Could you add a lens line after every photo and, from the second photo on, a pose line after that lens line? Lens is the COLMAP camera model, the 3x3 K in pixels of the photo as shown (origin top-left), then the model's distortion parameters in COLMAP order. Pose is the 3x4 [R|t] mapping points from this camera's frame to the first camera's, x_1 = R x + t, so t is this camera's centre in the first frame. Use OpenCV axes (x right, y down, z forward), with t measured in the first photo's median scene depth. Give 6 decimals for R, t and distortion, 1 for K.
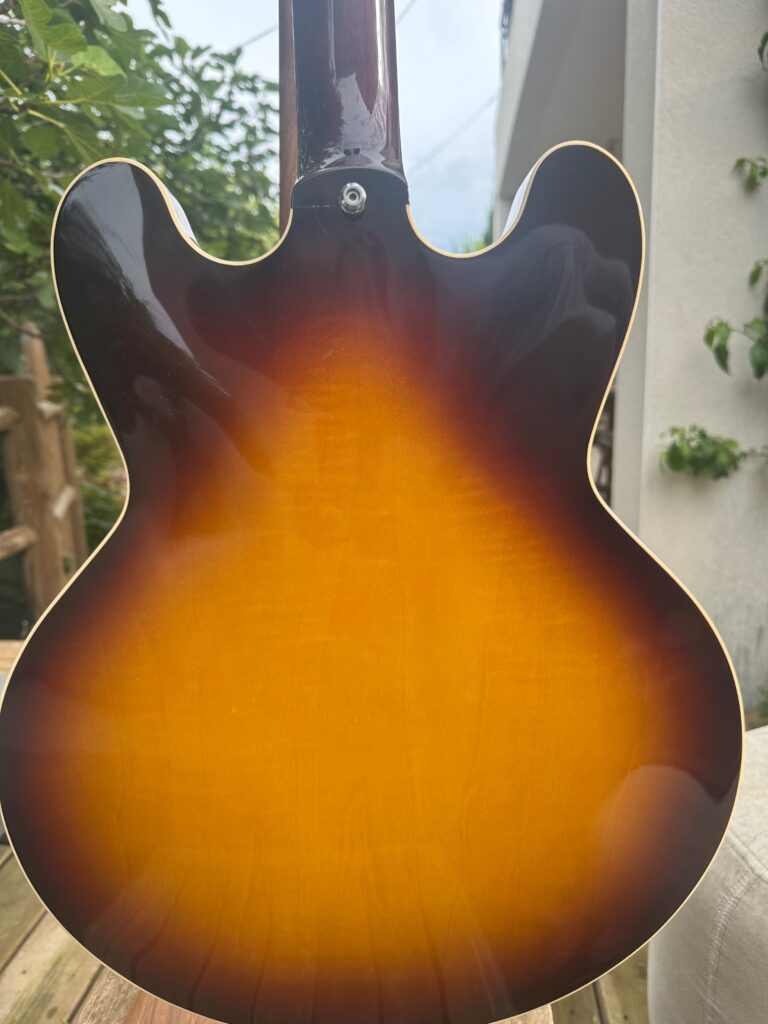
lens RADIAL K [[744.5, 0, 379.2], [0, 744.5, 512.5], [0, 0, 1]] dist [-0.004558, -0.006541]
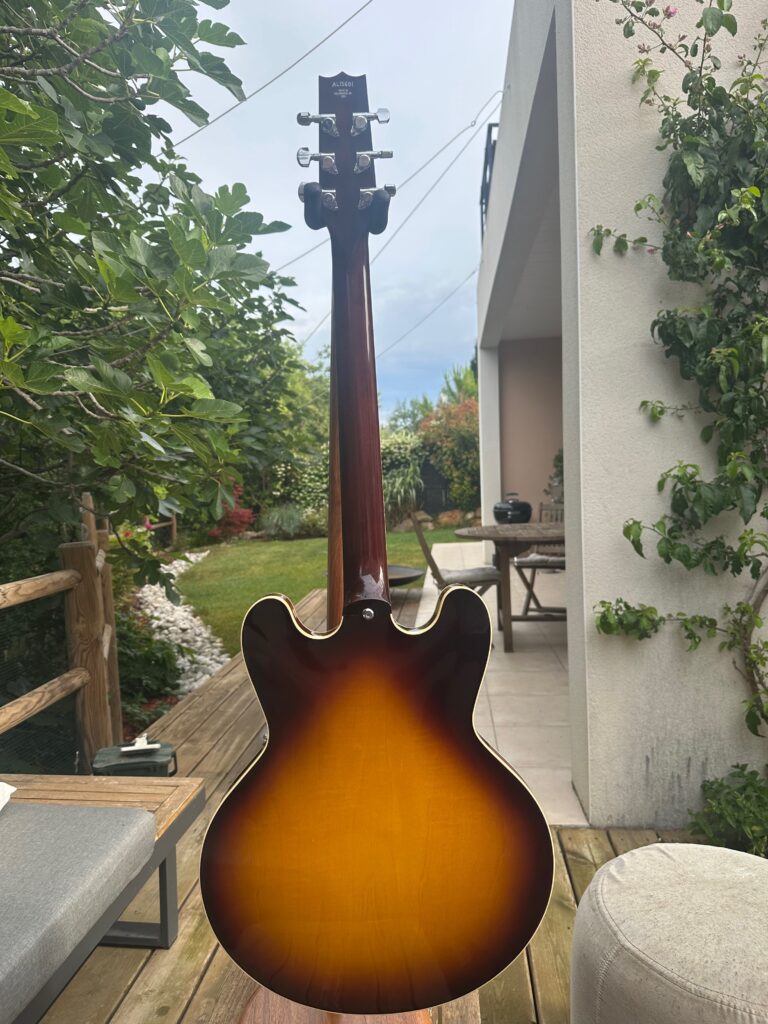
lens RADIAL K [[718.5, 0, 374.8], [0, 718.5, 519.3], [0, 0, 1]] dist [0.074479, -0.095646]
pose [[0.999981, -0.005694, -0.002187, -0.001651], [0.005340, 0.990514, -0.137310, -0.080210], [0.002949, 0.137295, 0.990526, -0.268369]]
